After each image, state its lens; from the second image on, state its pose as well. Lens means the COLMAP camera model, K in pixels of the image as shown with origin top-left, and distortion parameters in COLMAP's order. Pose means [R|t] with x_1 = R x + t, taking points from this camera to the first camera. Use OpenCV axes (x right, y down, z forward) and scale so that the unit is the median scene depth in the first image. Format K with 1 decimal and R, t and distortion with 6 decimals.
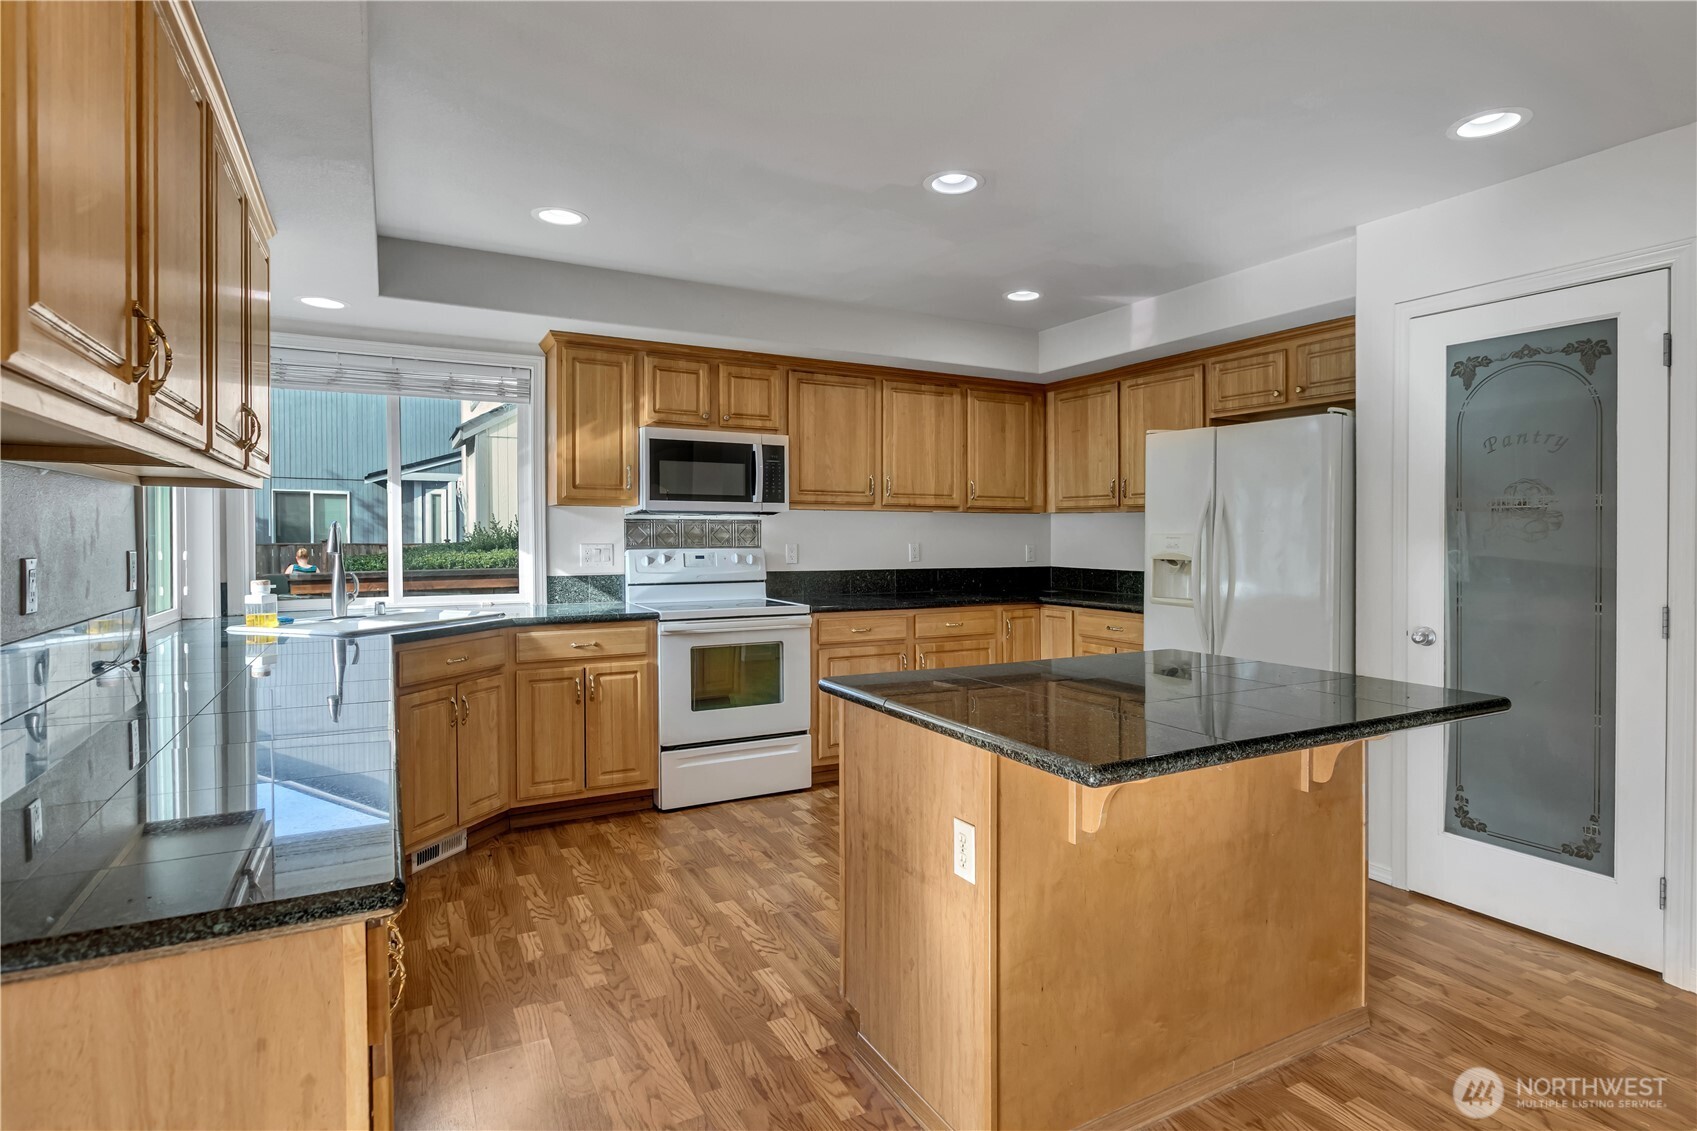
lens RADIAL K [[871.3, 0, 855.4], [0, 871.3, 541.5], [0, 0, 1]] dist [-0.006348, 0.000365]
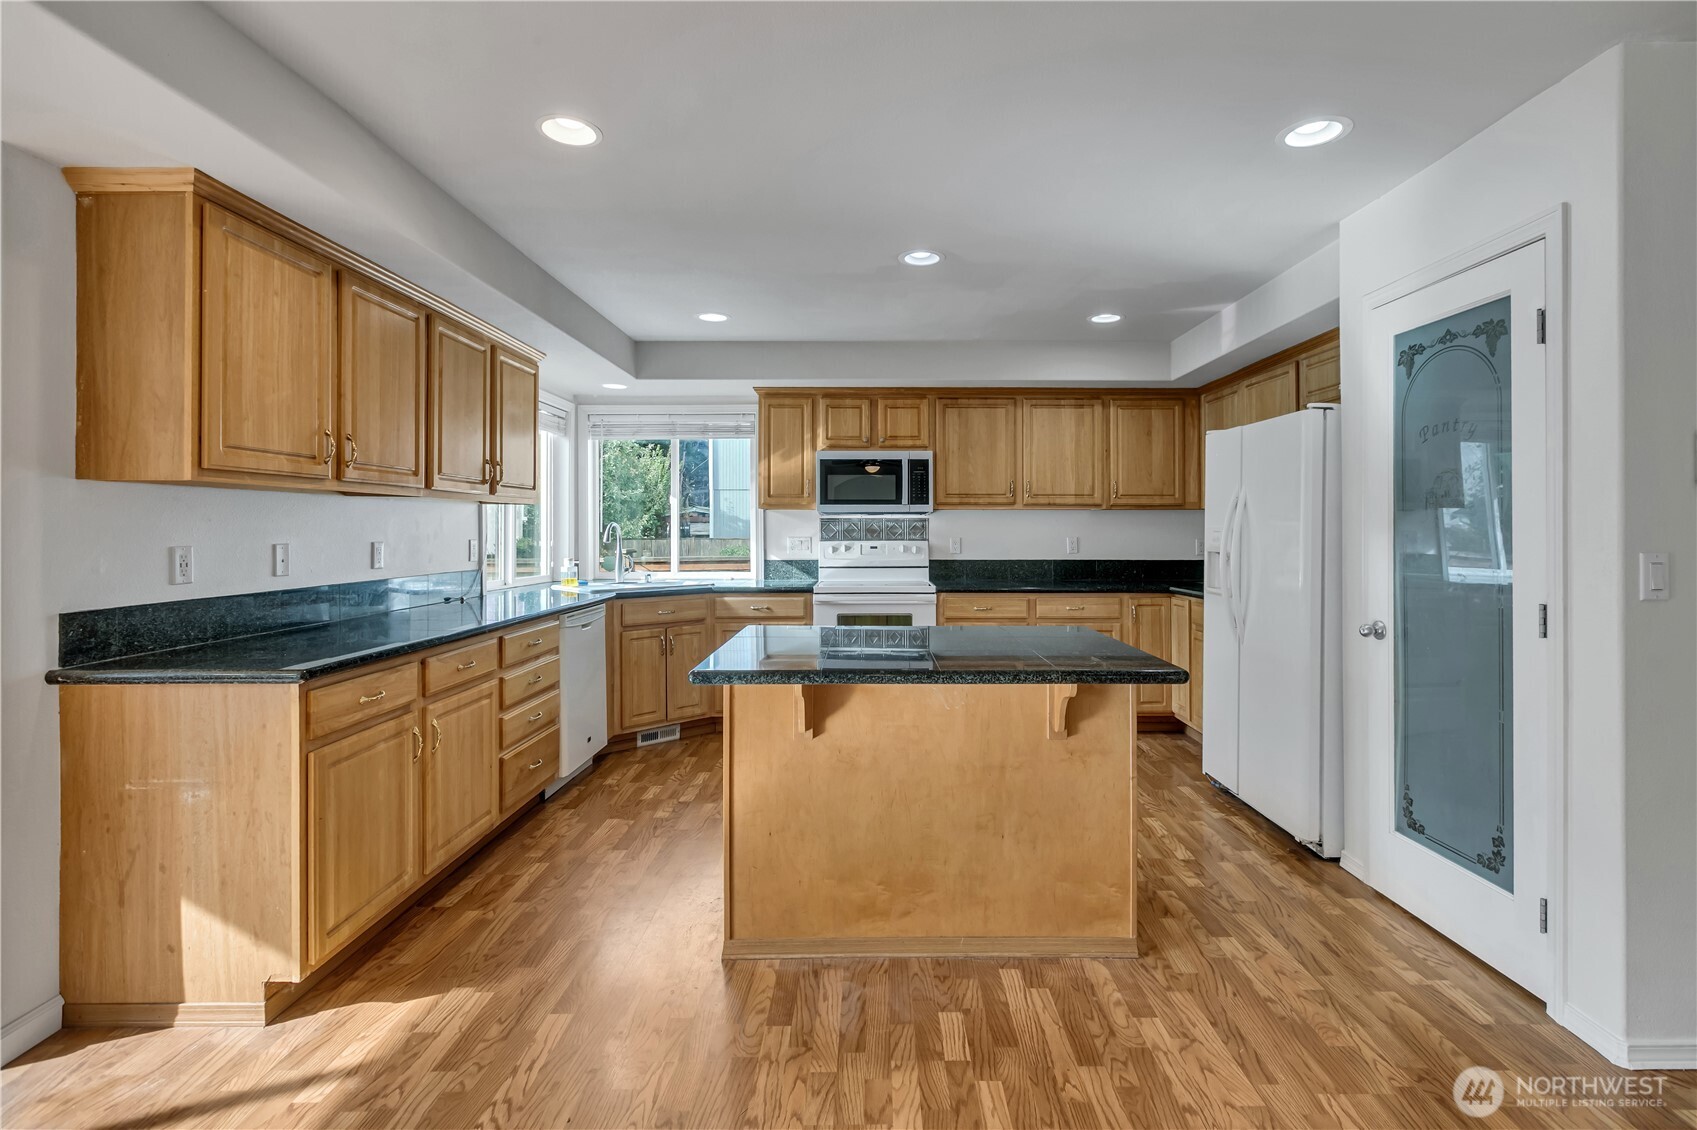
lens RADIAL K [[793.8, 0, 877.7], [0, 793.8, 529.6], [0, 0, 1]] dist [0.000623, 0.000215]
pose [[0.882726, -0.003297, -0.469877, 0.417833], [-0.001364, 0.999953, -0.009580, 0.003019], [0.469887, 0.009097, 0.882680, -0.048187]]
